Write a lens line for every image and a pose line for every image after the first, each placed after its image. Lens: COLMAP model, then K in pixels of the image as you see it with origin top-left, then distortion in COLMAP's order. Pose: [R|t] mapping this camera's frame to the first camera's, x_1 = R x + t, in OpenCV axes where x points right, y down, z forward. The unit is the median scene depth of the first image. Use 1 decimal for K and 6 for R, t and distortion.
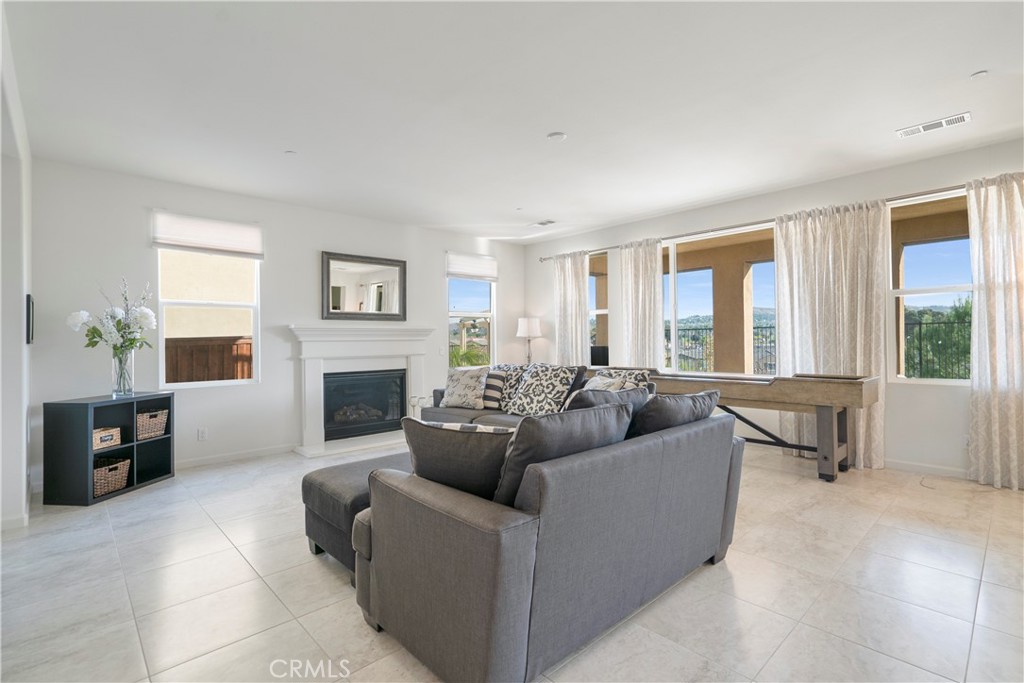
lens RADIAL K [[485.3, 0, 509.9], [0, 485.3, 332.0], [0, 0, 1]] dist [-0.007777, 0.003335]
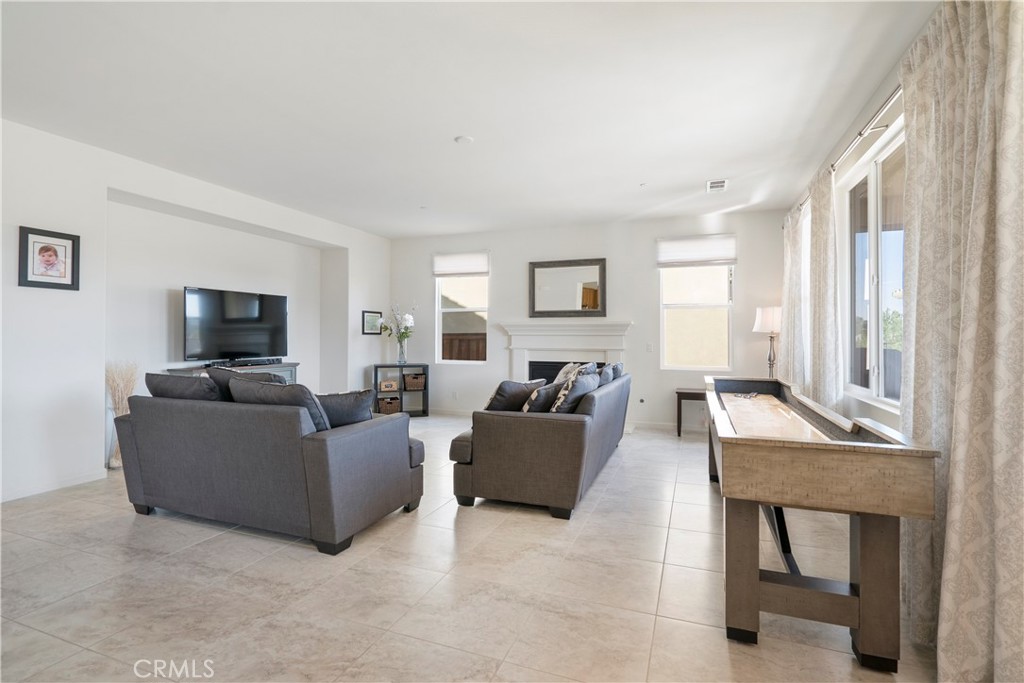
lens RADIAL K [[485.3, 0, 519.7], [0, 485.3, 335.2], [0, 0, 1]] dist [-0.007777, 0.003335]
pose [[0.438110, 0.013153, -0.898825, 0.720430], [0.008072, 0.999795, 0.018565, -0.003959], [0.898885, -0.015388, 0.437914, 0.433152]]
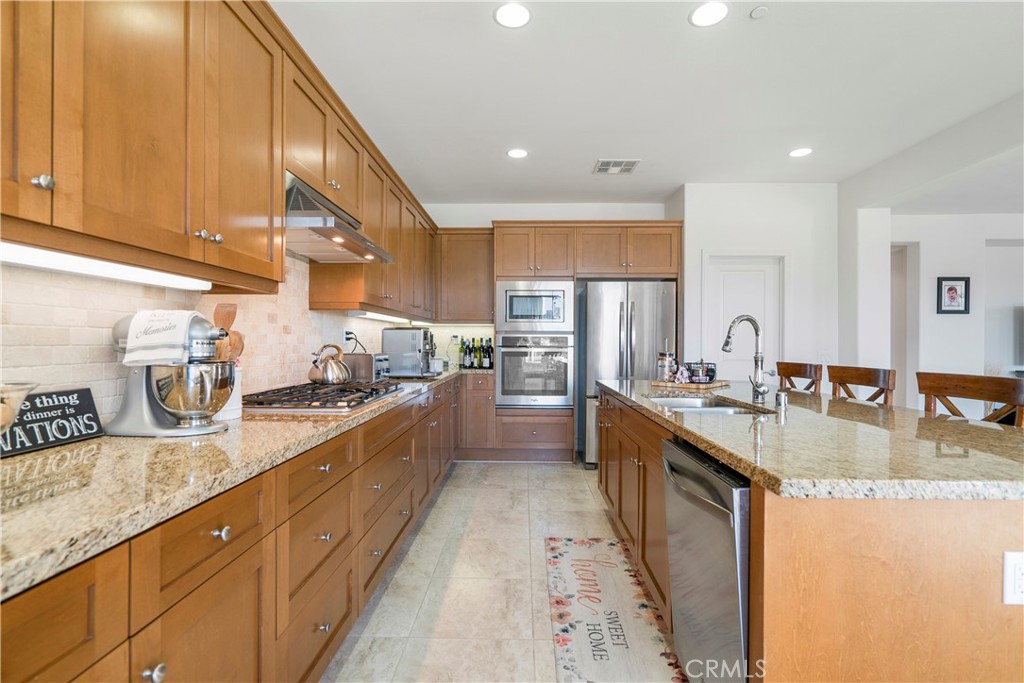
lens RADIAL K [[485.3, 0, 496.3], [0, 485.3, 345.4], [0, 0, 1]] dist [-0.007777, 0.003335]
pose [[-0.714086, 0.017263, -0.699845, 1.273860], [0.023295, 0.999728, 0.000891, -0.017274], [0.699670, -0.015667, -0.714294, 0.196938]]
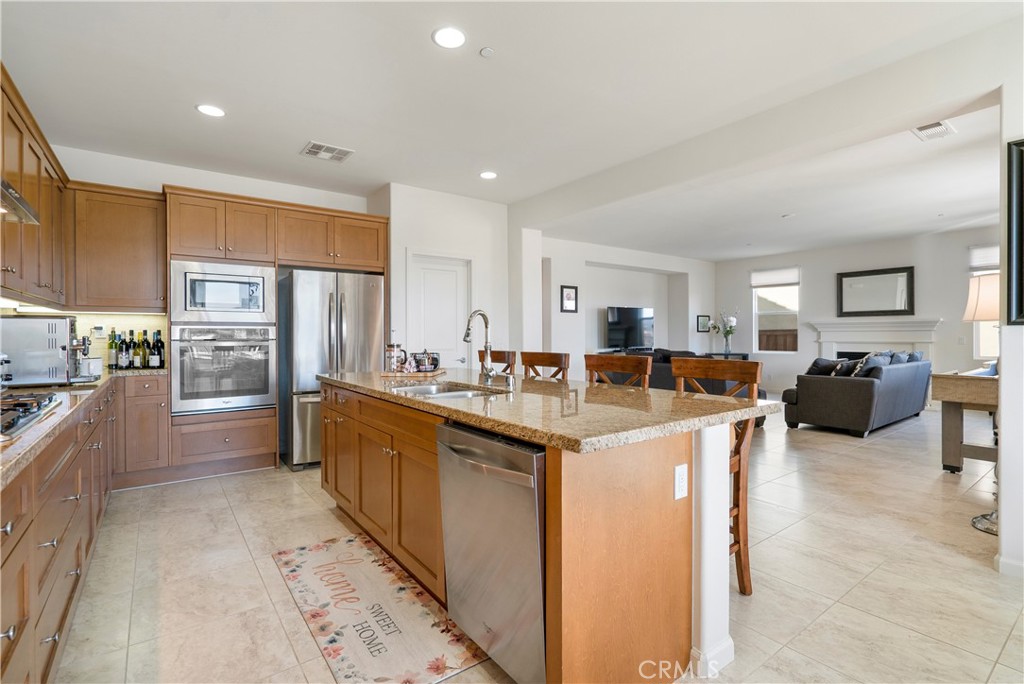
lens RADIAL K [[485.3, 0, 508.2], [0, 485.3, 338.6], [0, 0, 1]] dist [-0.007777, 0.003335]
pose [[-0.129253, 0.024449, -0.991310, 1.300749], [0.027460, 0.999401, 0.021068, -0.018780], [0.991231, -0.024499, -0.129847, 0.148331]]
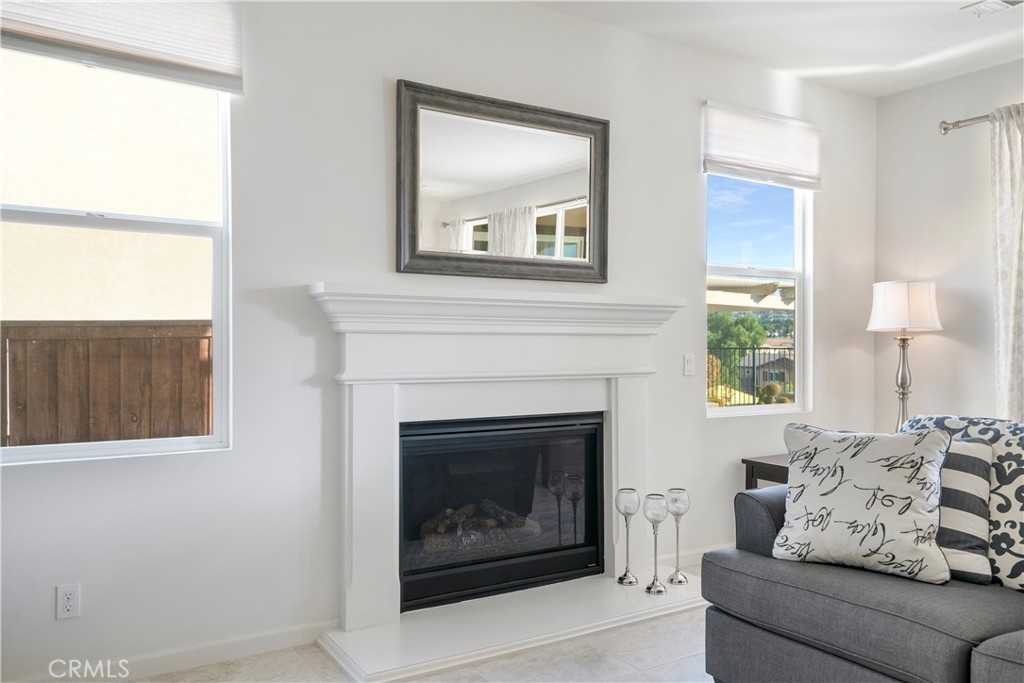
lens RADIAL K [[776.9, 0, 506.1], [0, 776.9, 341.9], [0, 0, 1]] dist [0.005873, 0.004385]
pose [[0.981984, 0.018910, -0.188016, -0.200153], [-0.014740, 0.999614, 0.023551, 0.010921], [0.188389, -0.020355, 0.981884, 0.451586]]
